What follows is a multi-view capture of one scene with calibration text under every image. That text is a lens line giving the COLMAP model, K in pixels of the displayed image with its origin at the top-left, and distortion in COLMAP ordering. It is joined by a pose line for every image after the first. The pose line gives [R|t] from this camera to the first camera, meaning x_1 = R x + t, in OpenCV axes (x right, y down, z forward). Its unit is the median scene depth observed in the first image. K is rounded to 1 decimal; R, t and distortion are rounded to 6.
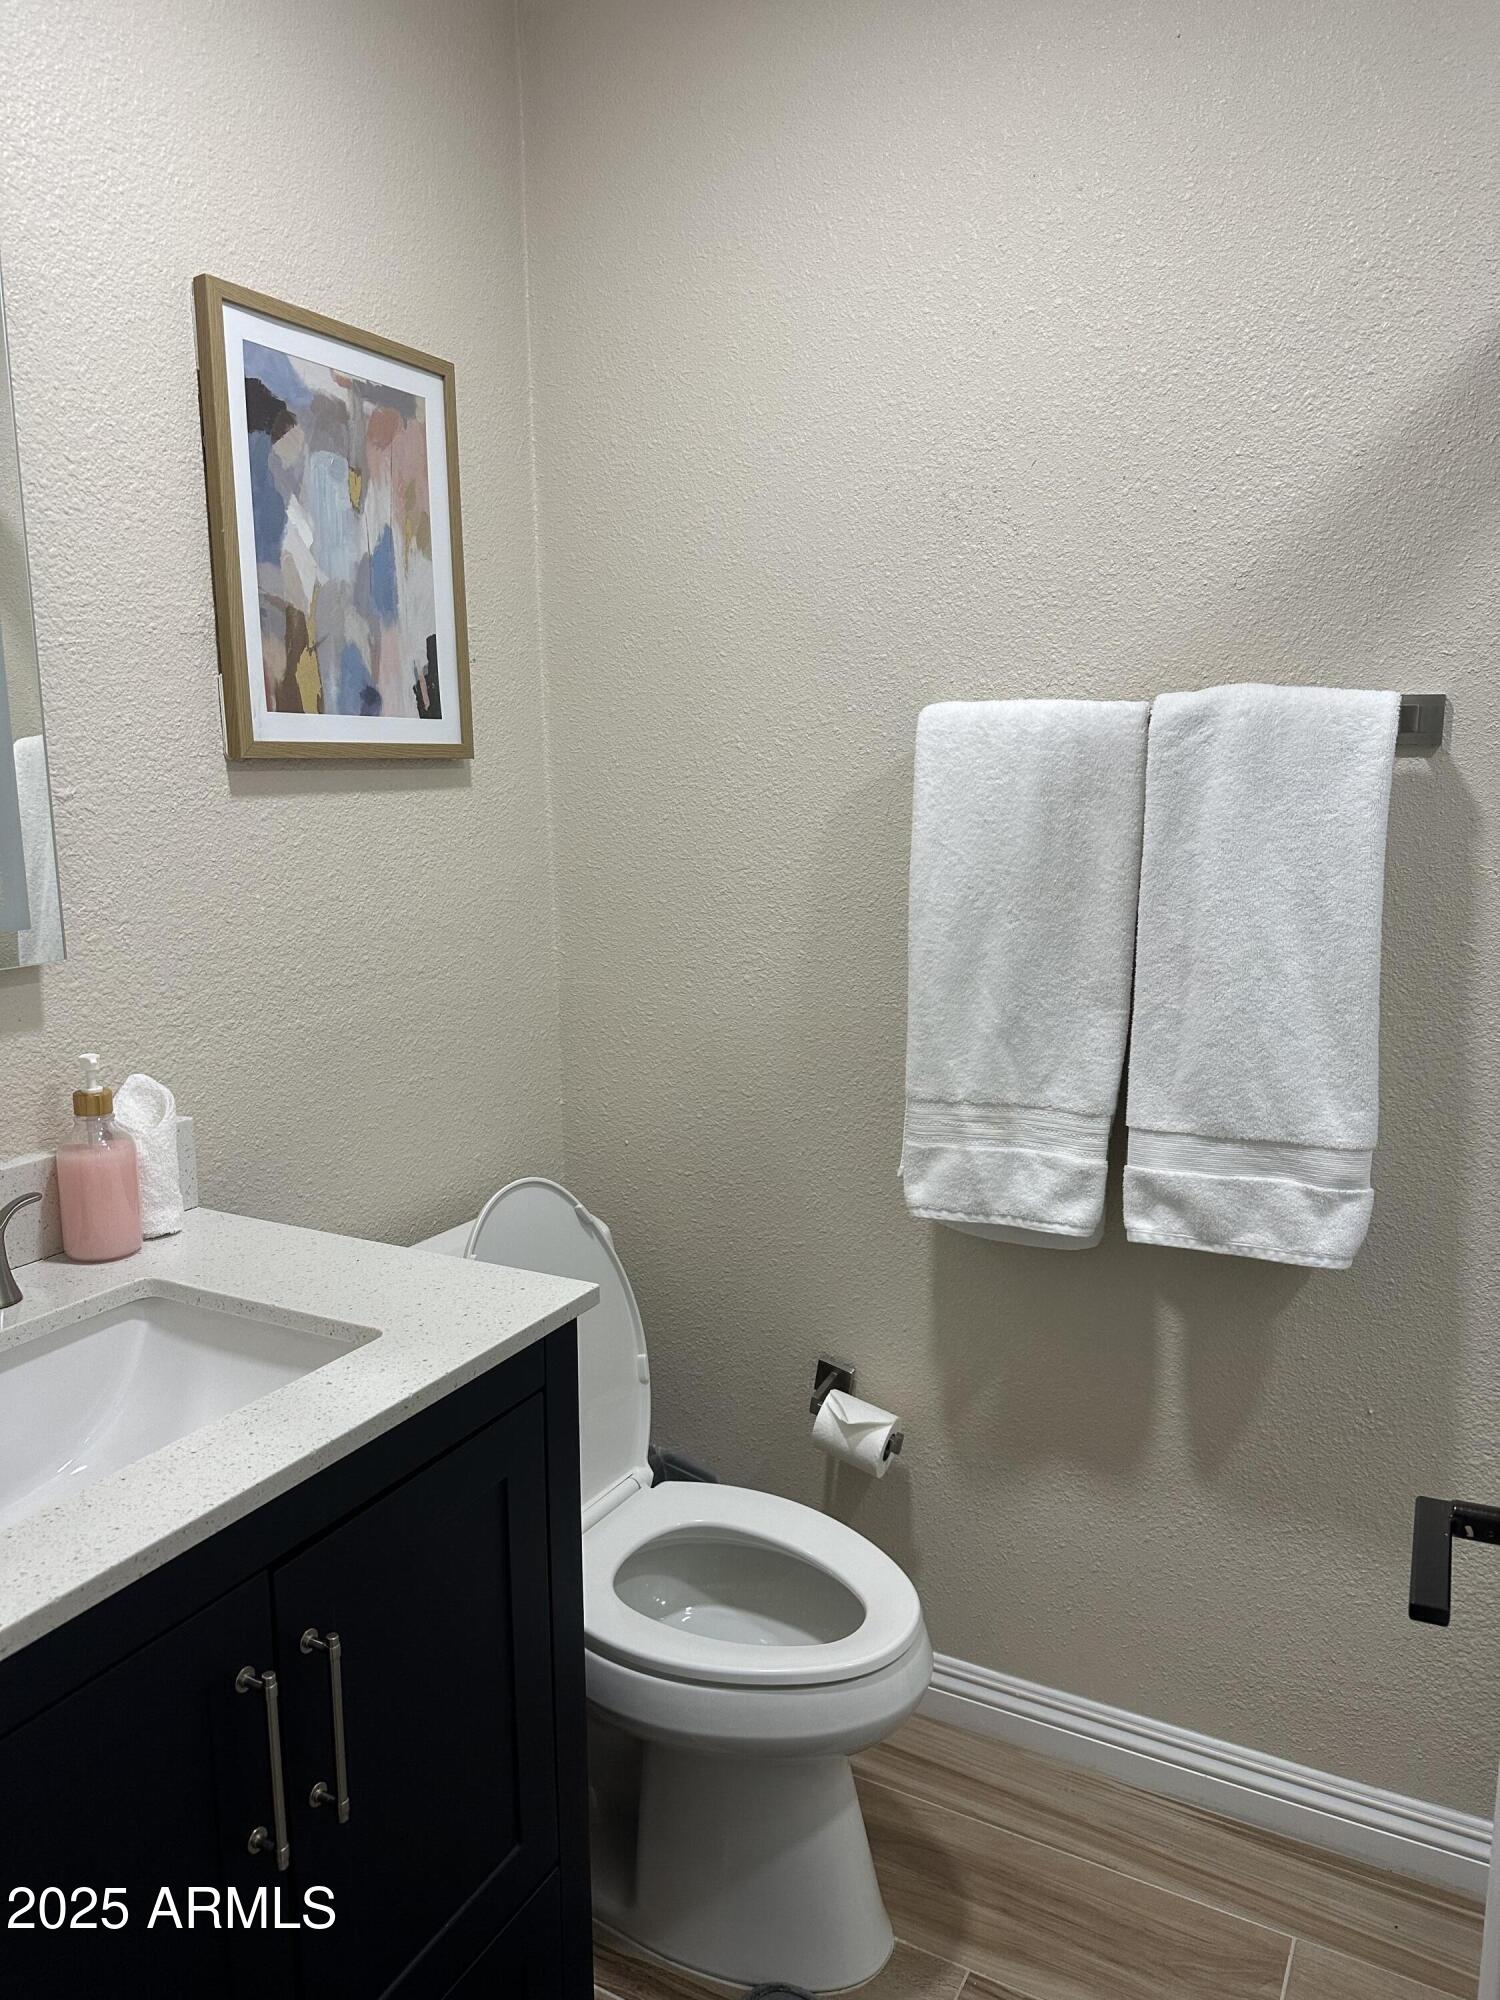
lens RADIAL K [[1399.4, 0, 741.5], [0, 1399.4, 1013.6], [0, 0, 1]] dist [0.045128, -0.058117]
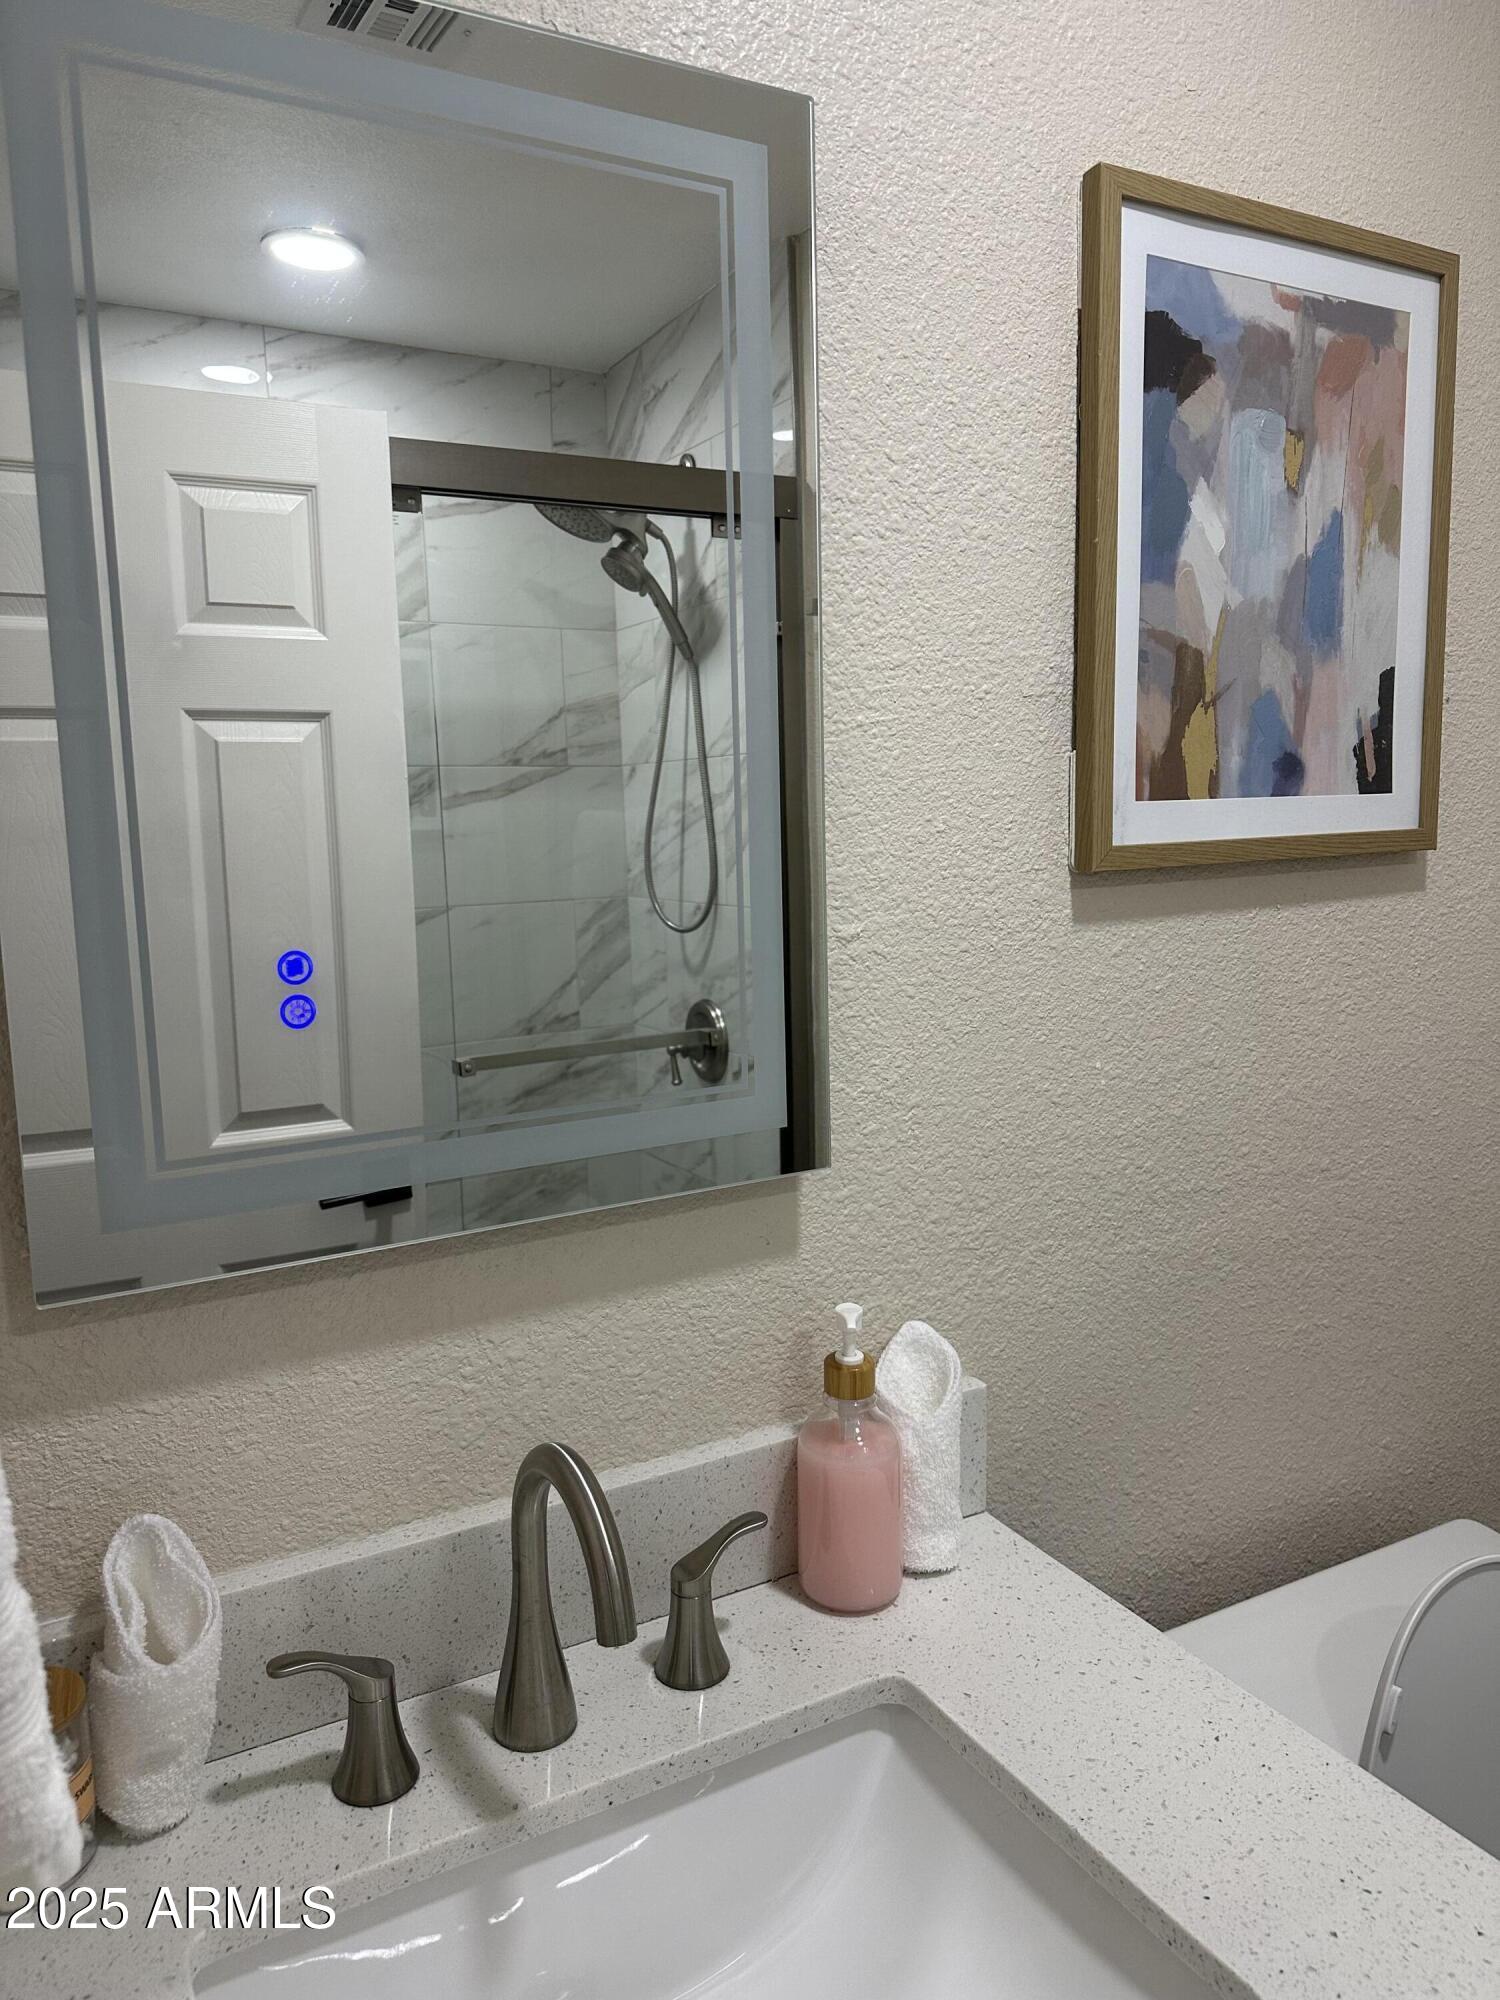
lens RADIAL K [[1399.4, 0, 735.4], [0, 1399.4, 1006.2], [0, 0, 1]] dist [0.045128, -0.058117]
pose [[0.836788, 0.062887, -0.543903, -0.126453], [-0.079089, 0.996847, -0.006420, -0.098128], [0.541784, 0.048388, 0.839123, 0.338310]]
